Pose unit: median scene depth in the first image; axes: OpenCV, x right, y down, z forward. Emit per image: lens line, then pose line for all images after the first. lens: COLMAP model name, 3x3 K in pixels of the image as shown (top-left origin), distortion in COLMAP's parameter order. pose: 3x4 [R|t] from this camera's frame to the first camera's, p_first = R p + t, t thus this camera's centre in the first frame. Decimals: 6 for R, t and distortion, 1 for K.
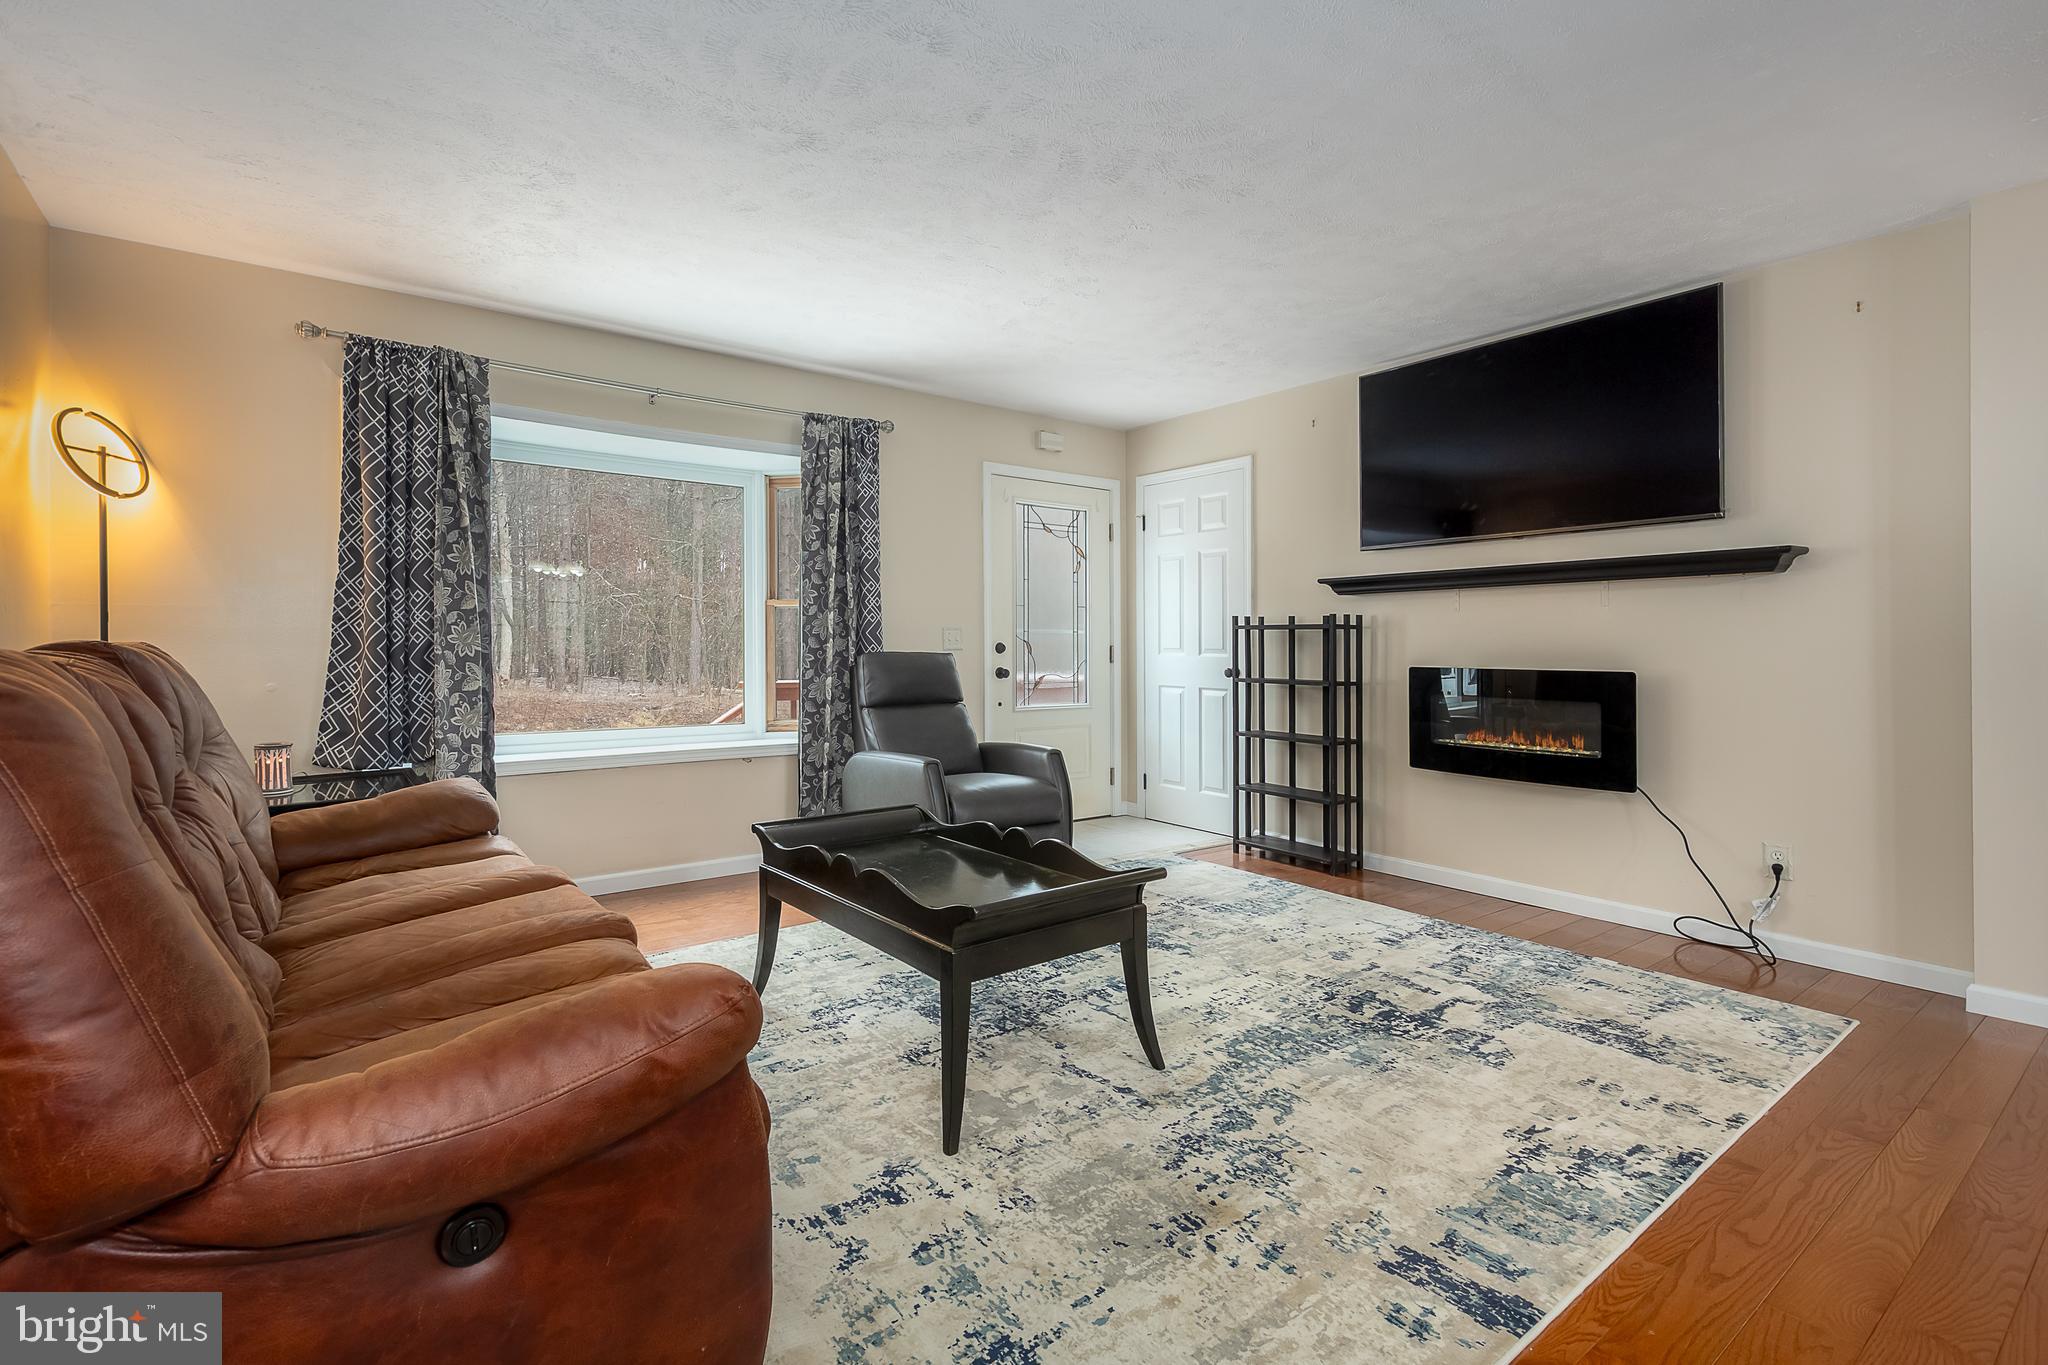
lens RADIAL K [[947.5, 0, 1029.1], [0, 947.5, 636.4], [0, 0, 1]] dist [0.011332, -0.001640]
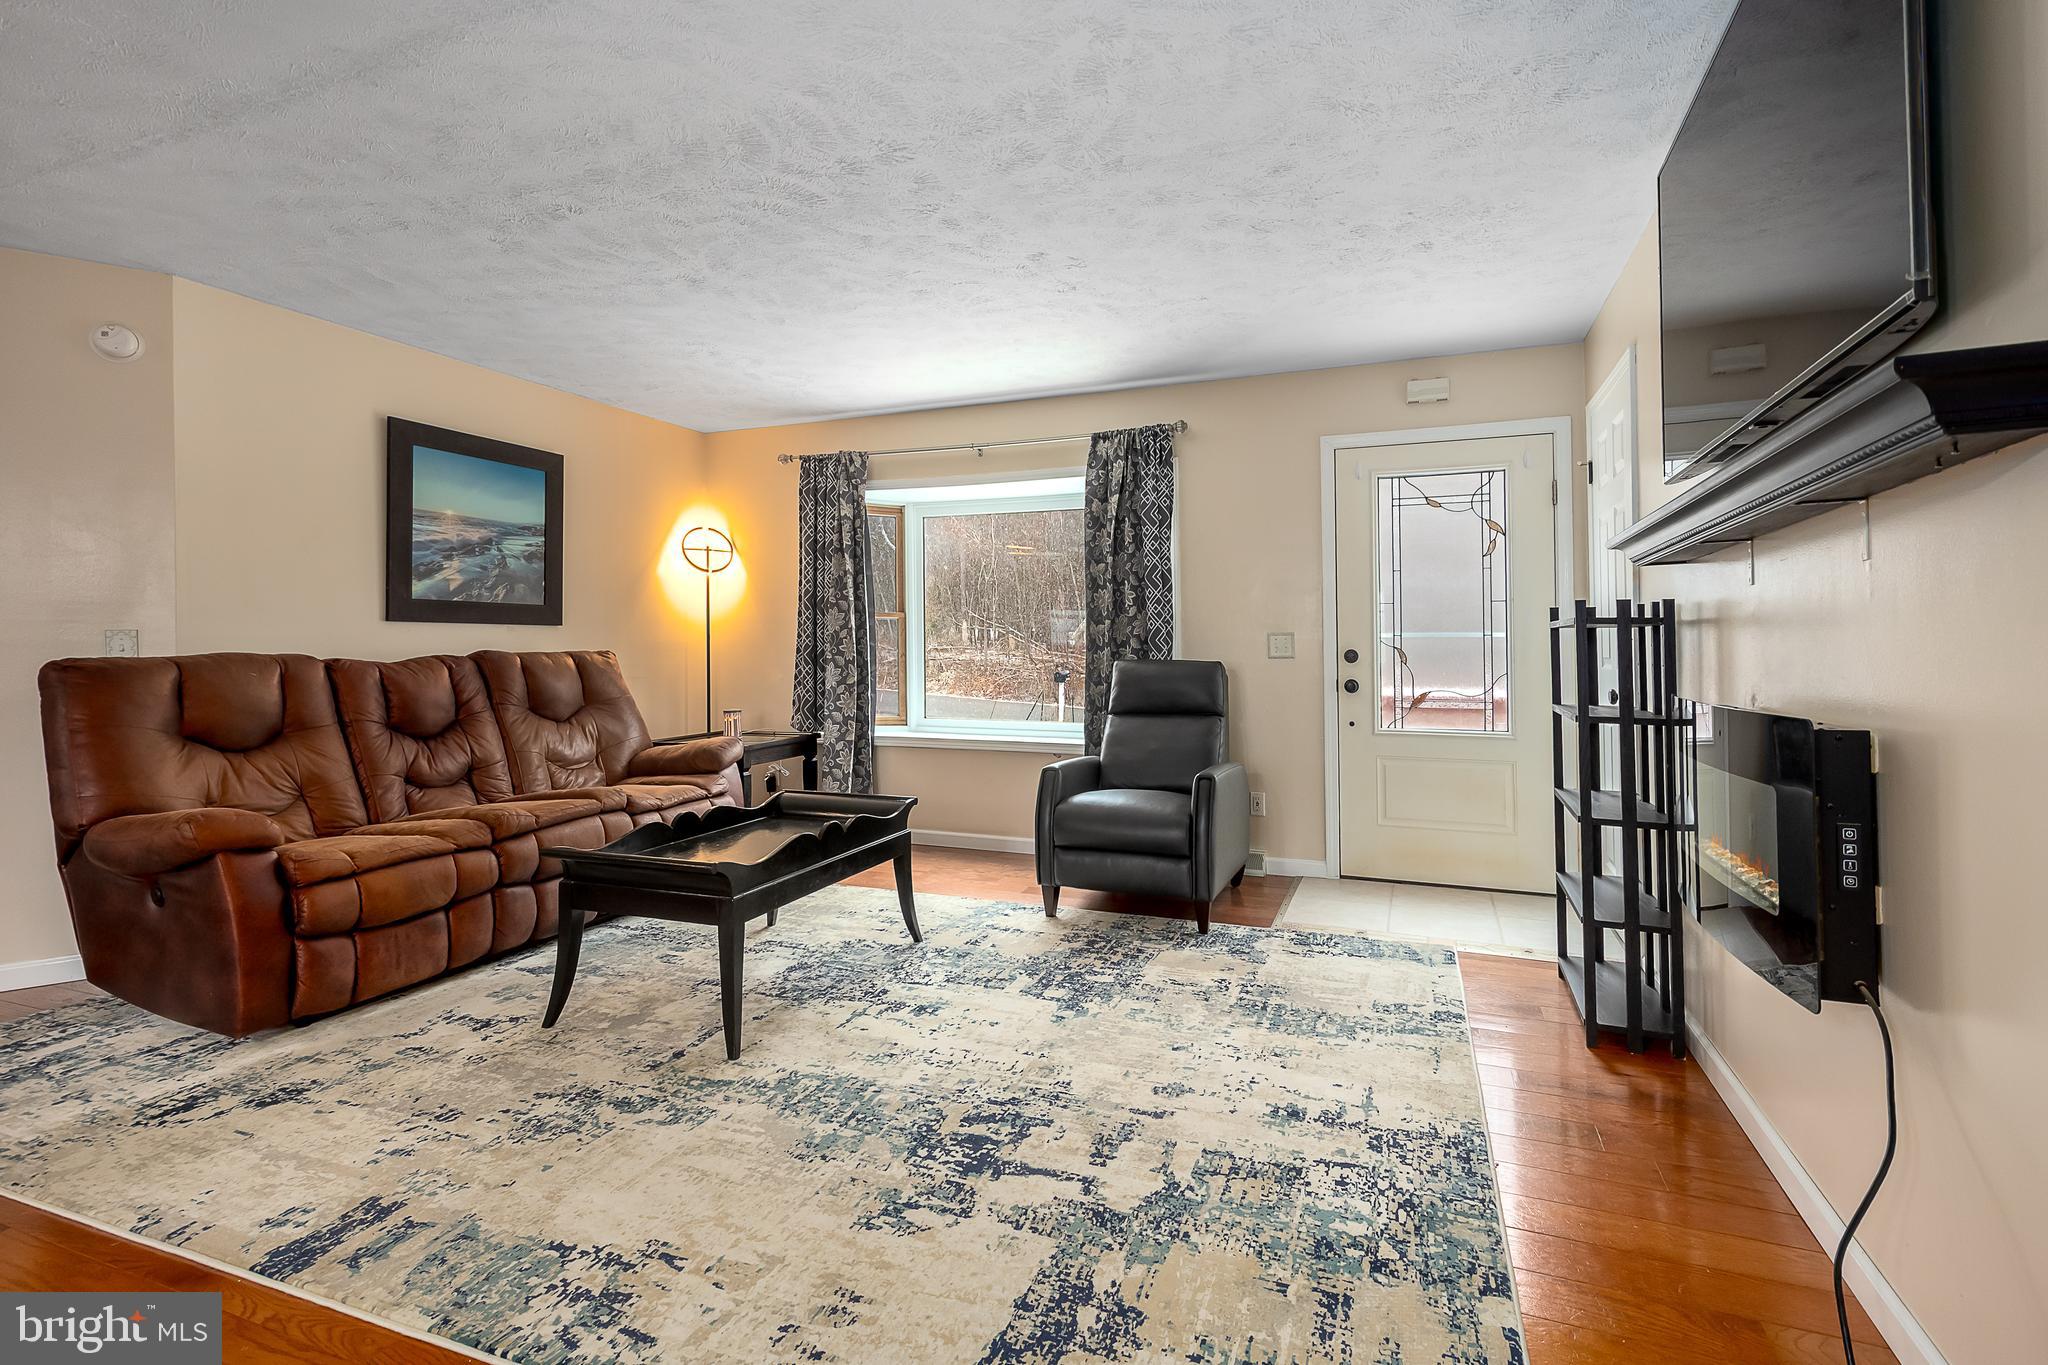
lens RADIAL K [[947.5, 0, 1029.1], [0, 947.5, 636.4], [0, 0, 1]] dist [0.011332, -0.001640]
pose [[0.519991, -0.013841, -0.854060, 1.006634], [0.007461, 0.999904, -0.011662, 0.004860], [0.854139, -0.000308, 0.520044, 0.614253]]
